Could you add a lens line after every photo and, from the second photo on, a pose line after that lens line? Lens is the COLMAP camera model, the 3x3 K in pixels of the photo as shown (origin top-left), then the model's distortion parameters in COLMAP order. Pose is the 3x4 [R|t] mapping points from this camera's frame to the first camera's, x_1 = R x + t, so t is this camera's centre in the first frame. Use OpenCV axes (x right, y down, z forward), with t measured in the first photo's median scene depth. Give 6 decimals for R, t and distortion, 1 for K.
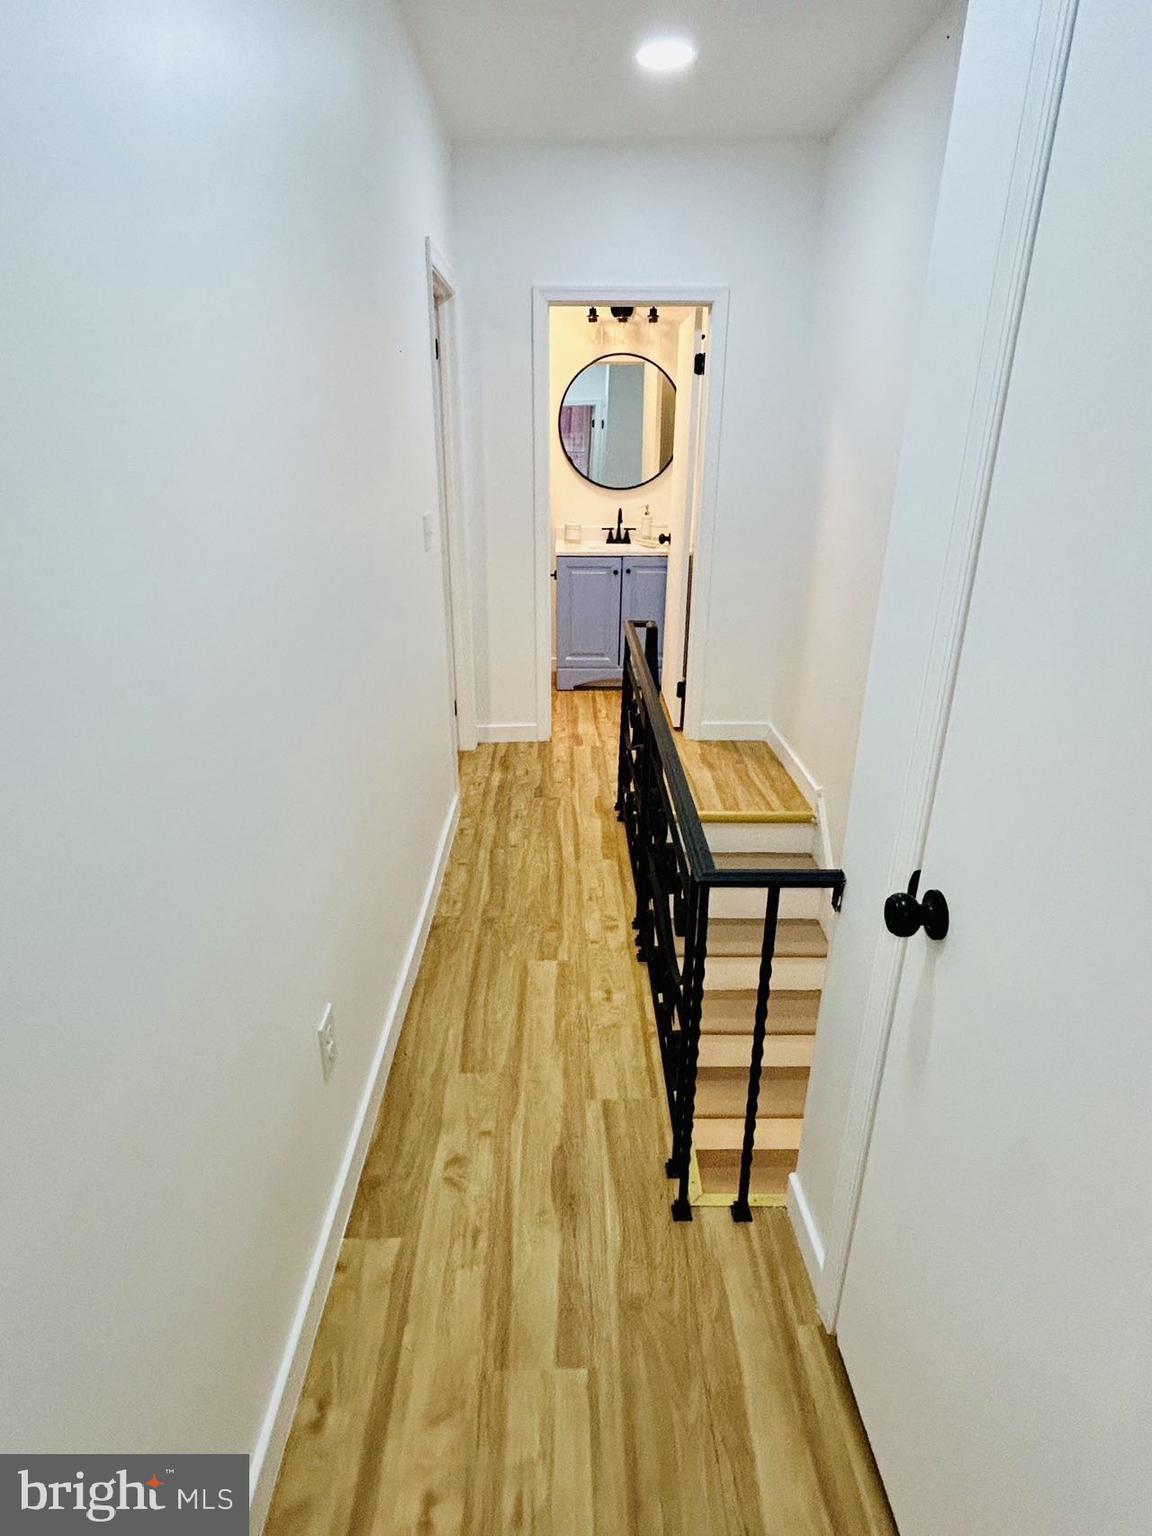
lens RADIAL K [[830.9, 0, 576.0], [0, 830.9, 768.0], [0, 0, 1]] dist [0.001720, -0.000684]
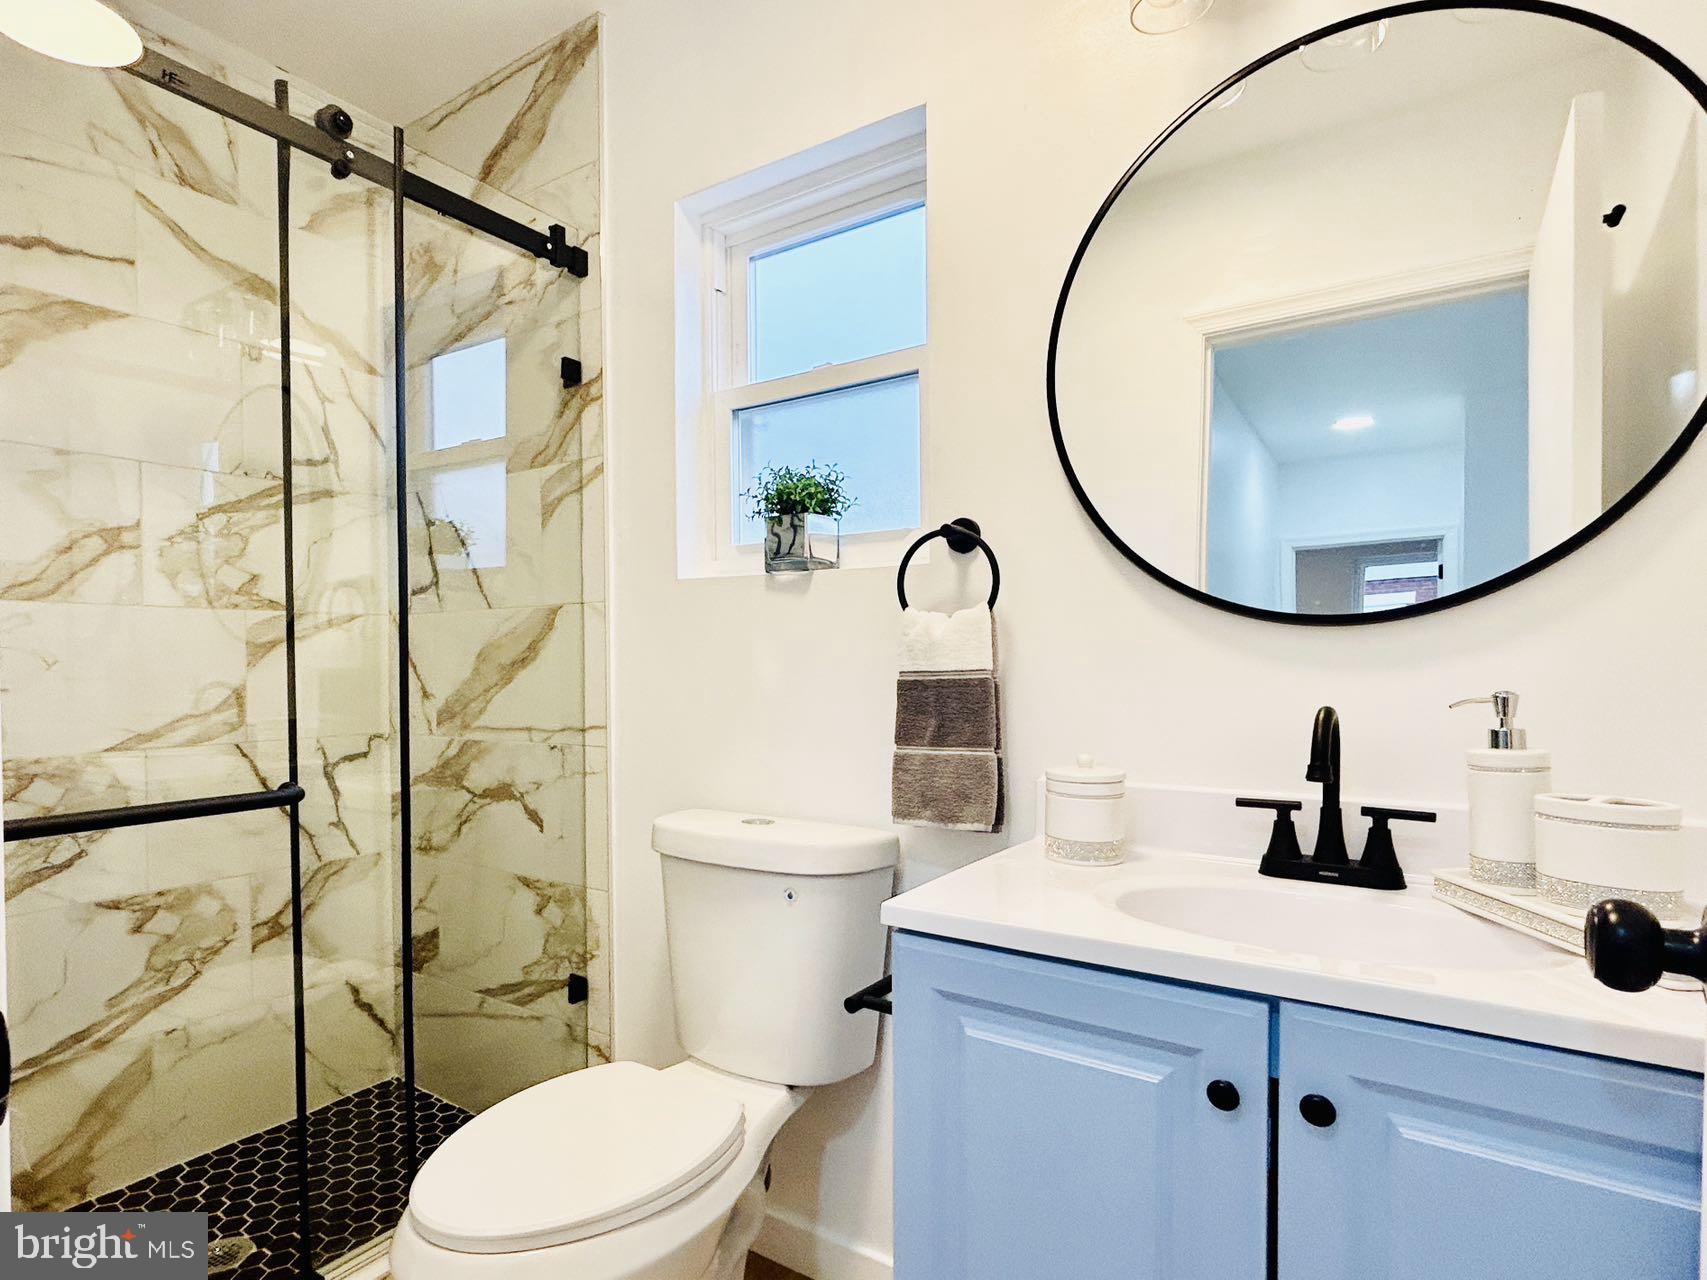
lens RADIAL K [[923.4, 0, 847.5], [0, 923.4, 664.3], [0, 0, 1]] dist [0.001720, -0.000684]
pose [[0.818849, 0.000868, -0.574009, 0.083592], [-0.212104, 0.929682, -0.301171, -0.231179], [0.533384, 0.368363, 0.761453, 0.766364]]
